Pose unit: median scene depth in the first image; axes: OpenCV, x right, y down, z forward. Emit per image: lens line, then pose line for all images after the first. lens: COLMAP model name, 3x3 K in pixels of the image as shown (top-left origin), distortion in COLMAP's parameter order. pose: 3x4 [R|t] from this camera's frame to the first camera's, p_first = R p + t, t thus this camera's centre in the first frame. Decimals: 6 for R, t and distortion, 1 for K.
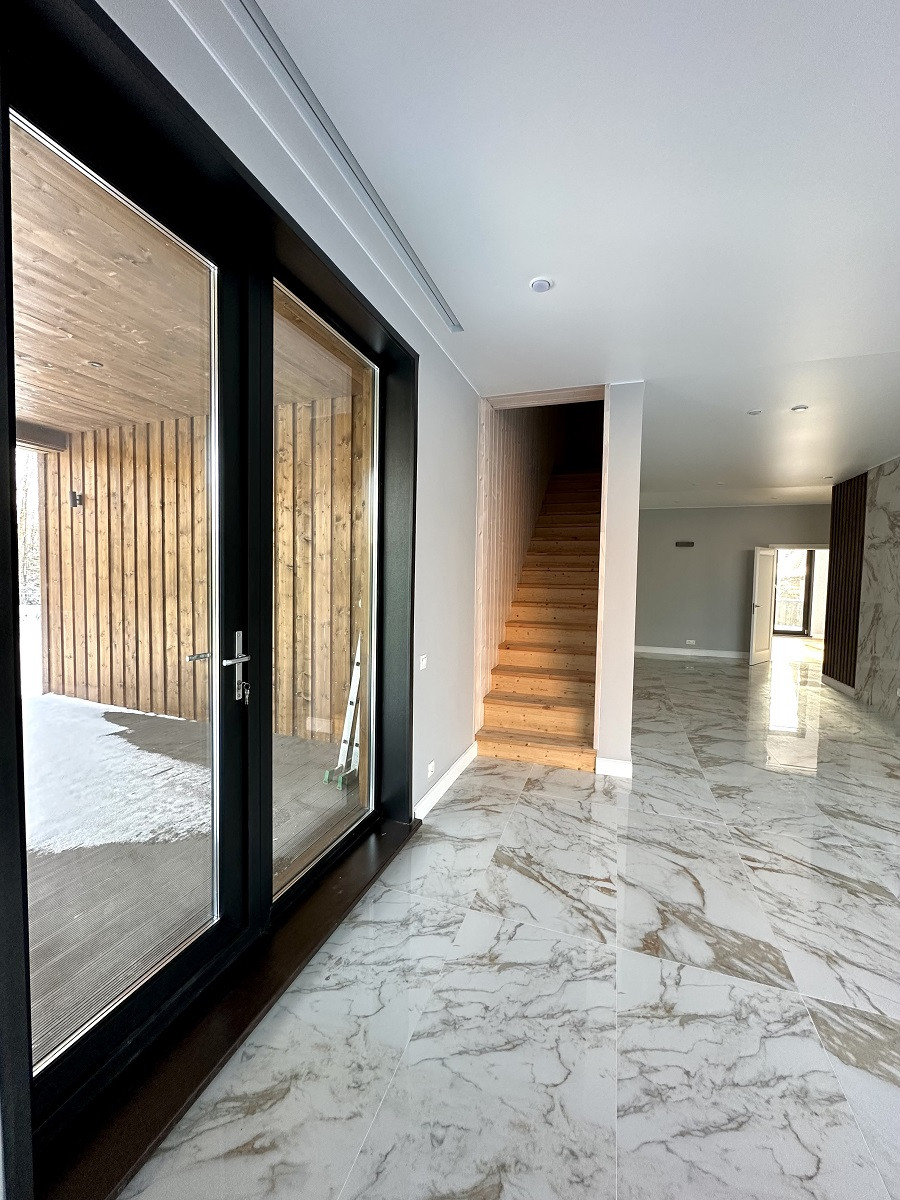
lens RADIAL K [[481.0, 0, 450.2], [0, 481.0, 598.7], [0, 0, 1]] dist [0.020057, 0.000570]
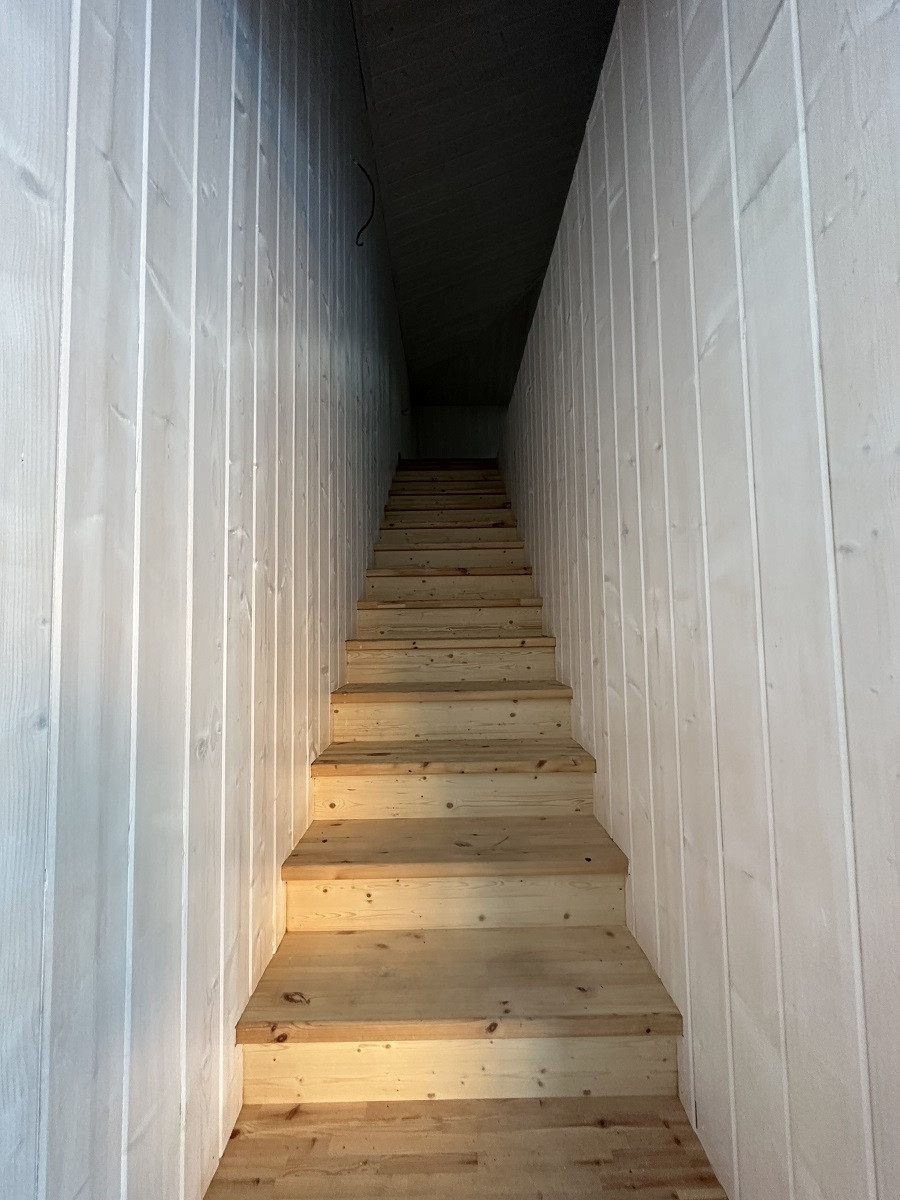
lens RADIAL K [[481.0, 0, 450.3], [0, 481.0, 598.4], [0, 0, 1]] dist [0.020057, 0.000570]
pose [[0.940507, -0.014006, 0.339486, 0.095265], [0.050033, 0.993967, -0.097603, -0.057378], [-0.336071, 0.108782, 0.935534, 0.591966]]
